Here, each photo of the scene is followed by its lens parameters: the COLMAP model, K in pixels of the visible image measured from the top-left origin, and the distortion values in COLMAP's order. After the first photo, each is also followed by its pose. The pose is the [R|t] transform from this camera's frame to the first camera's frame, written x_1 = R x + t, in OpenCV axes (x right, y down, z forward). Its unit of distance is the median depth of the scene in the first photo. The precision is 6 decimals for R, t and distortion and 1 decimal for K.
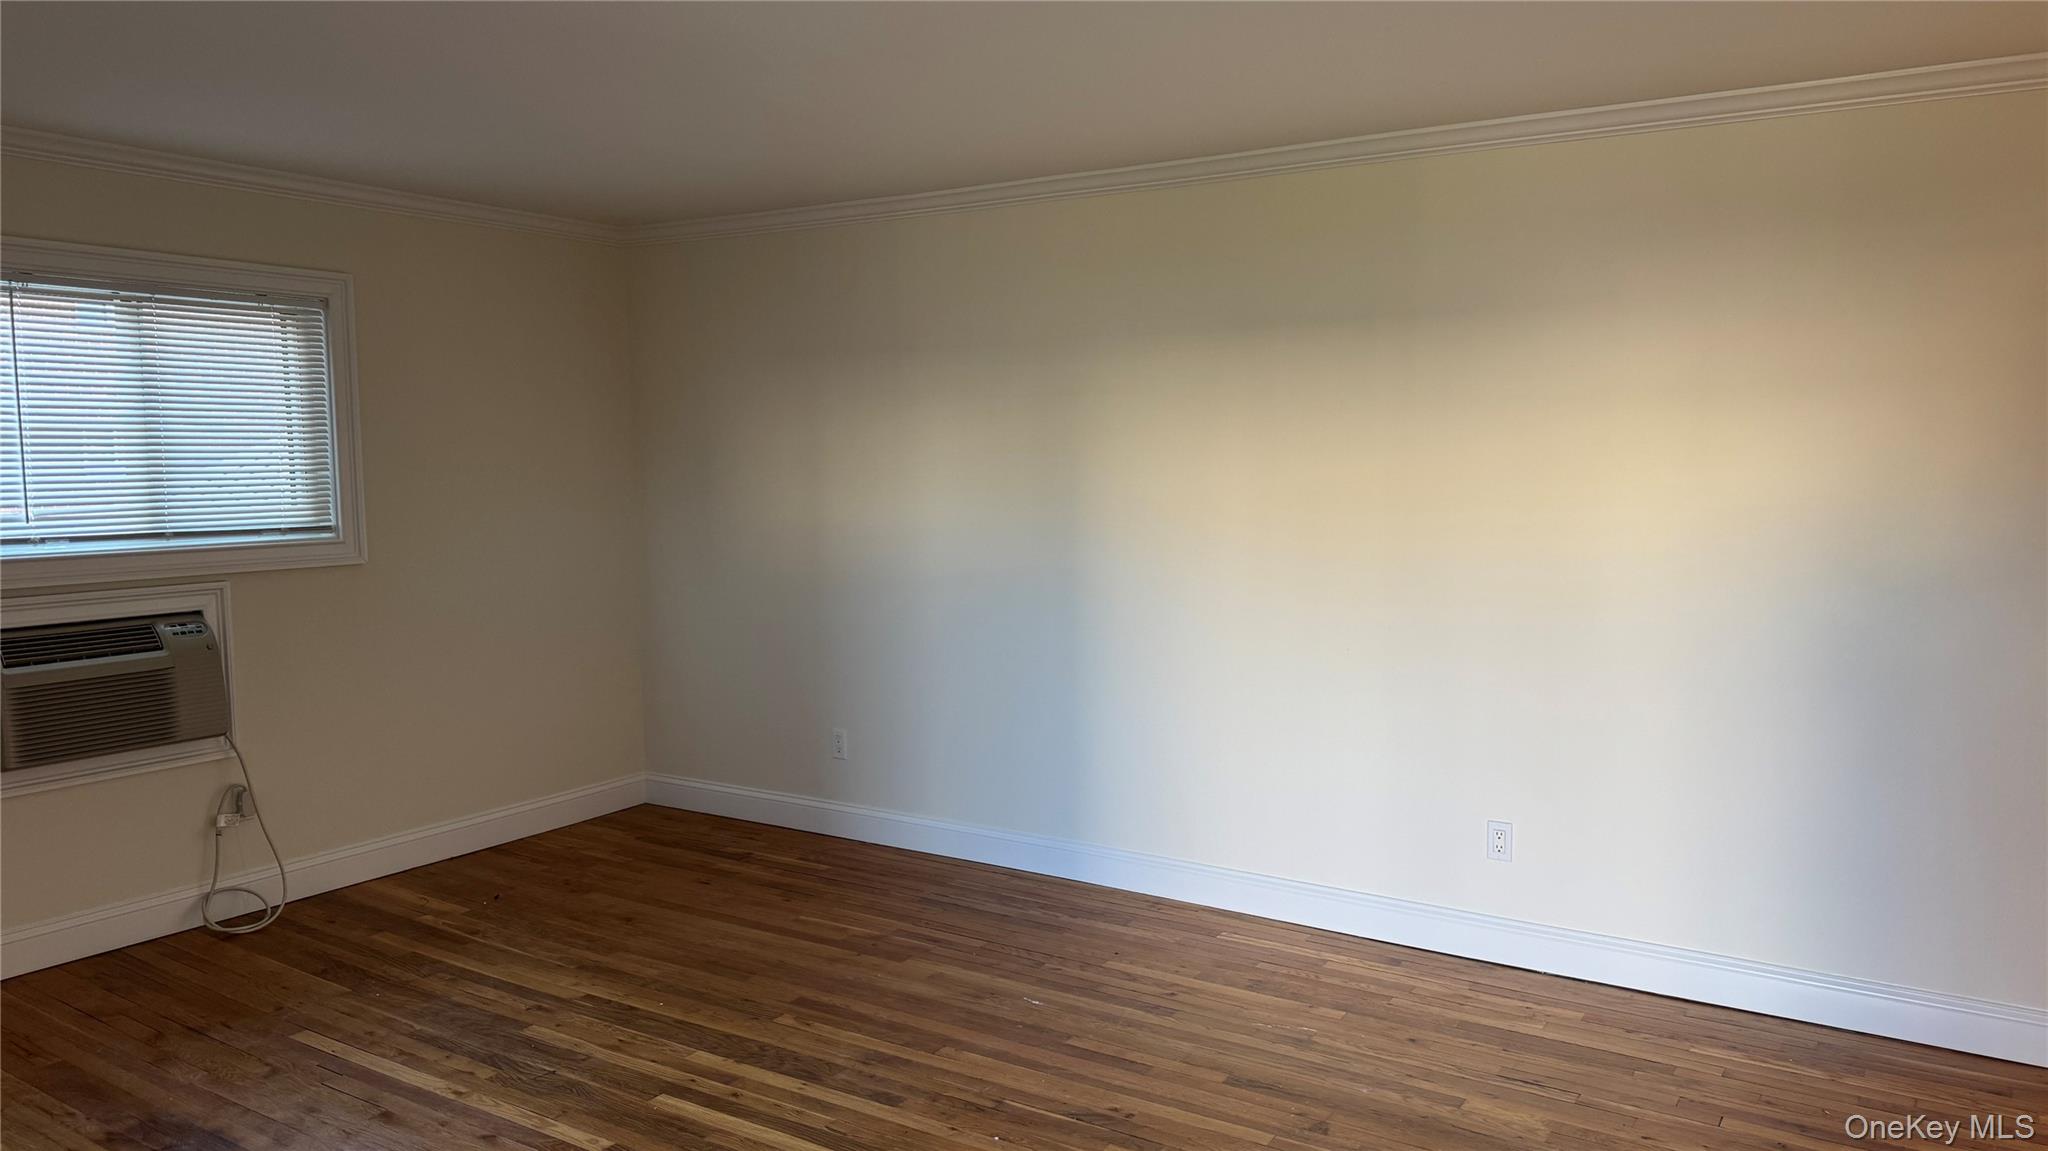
lens RADIAL K [[1430.1, 0, 1025.7], [0, 1430.1, 581.5], [0, 0, 1]] dist [0.083565, -0.100247]
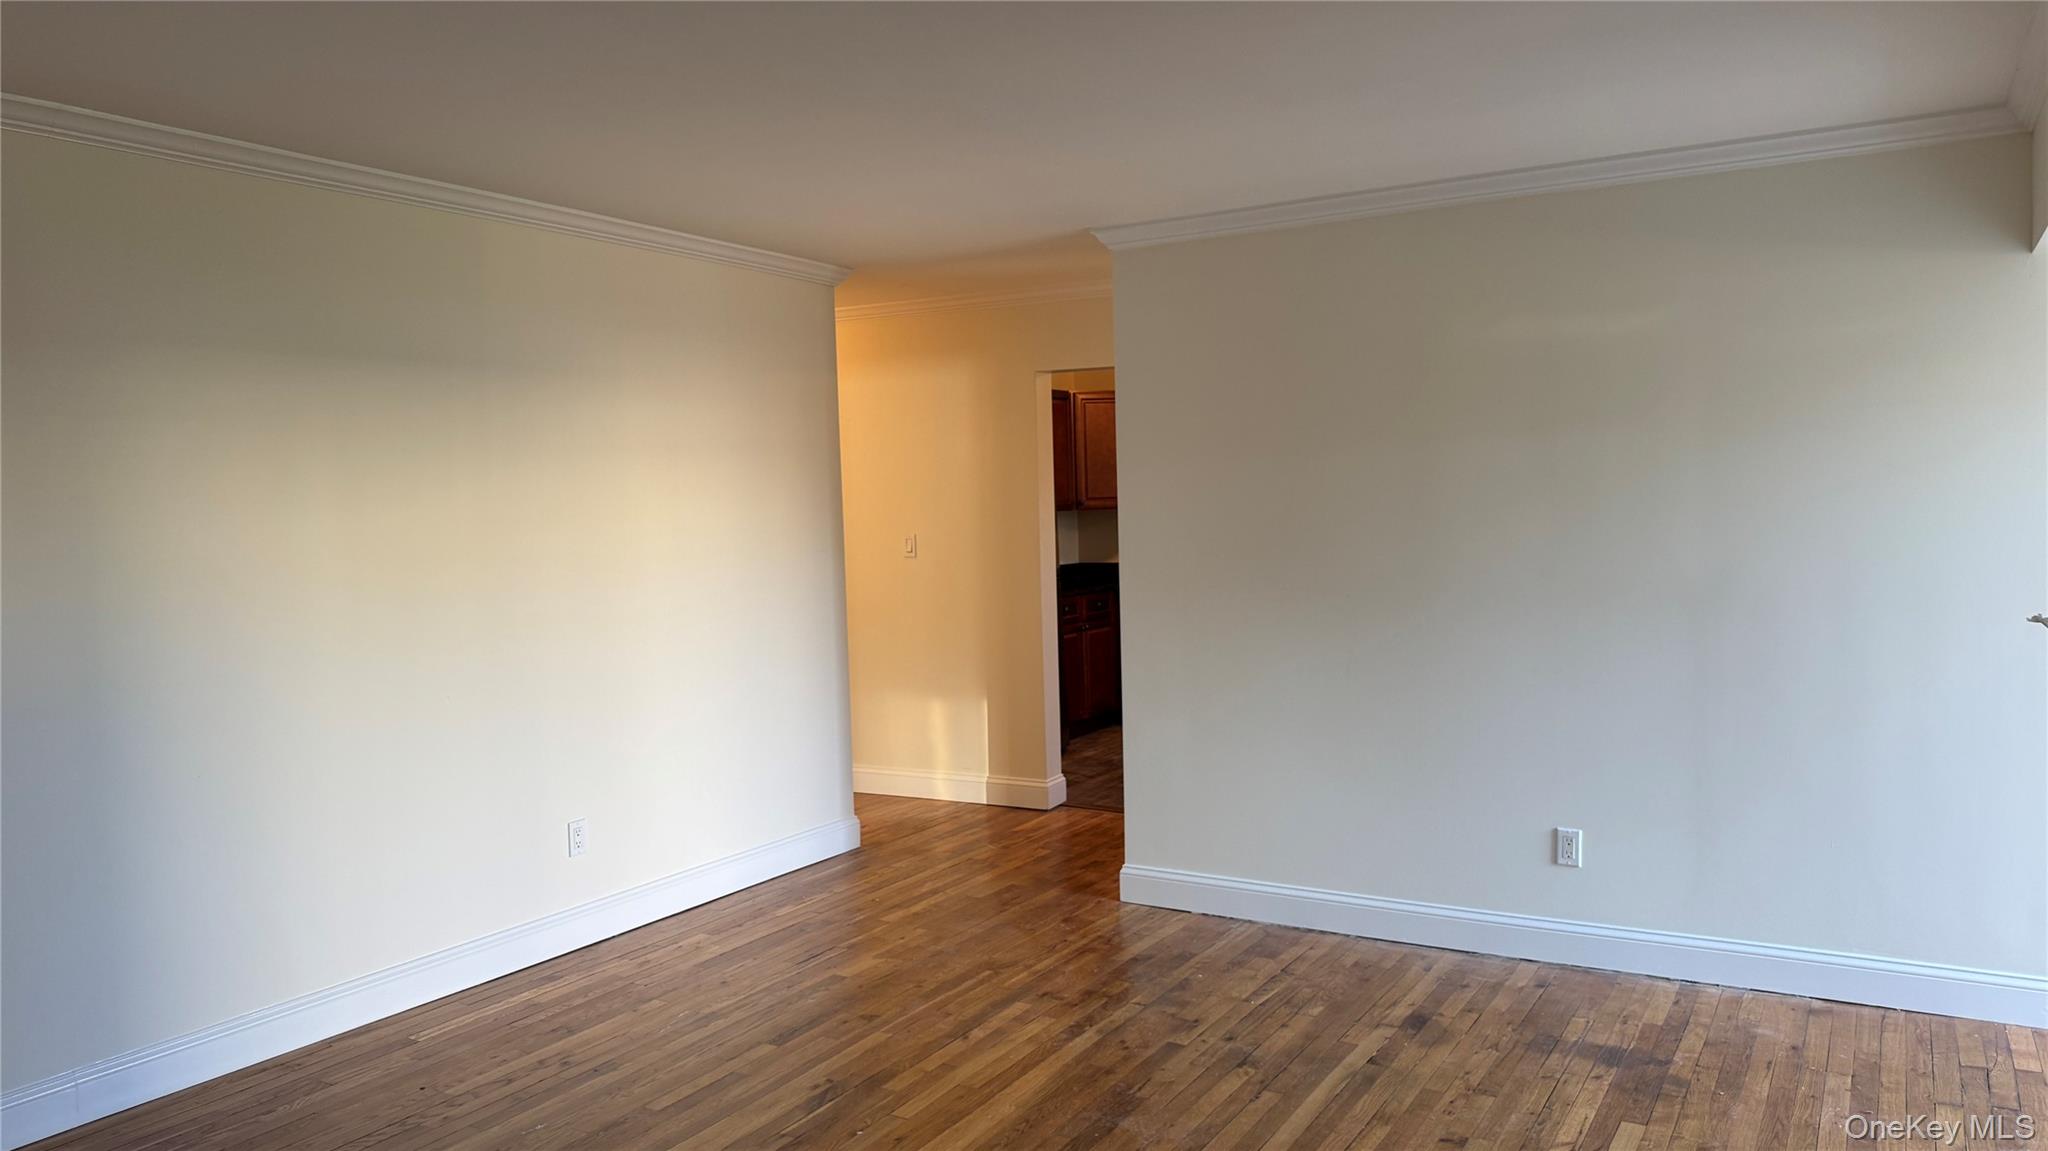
lens RADIAL K [[1430.2, 0, 1020.2], [0, 1430.2, 575.9], [0, 0, 1]] dist [0.127535, -0.184207]
pose [[-0.027181, -0.049091, 0.998424, -0.845517], [0.115771, 0.991918, 0.051923, -0.044522], [-0.992904, 0.117000, -0.021277, 0.691215]]
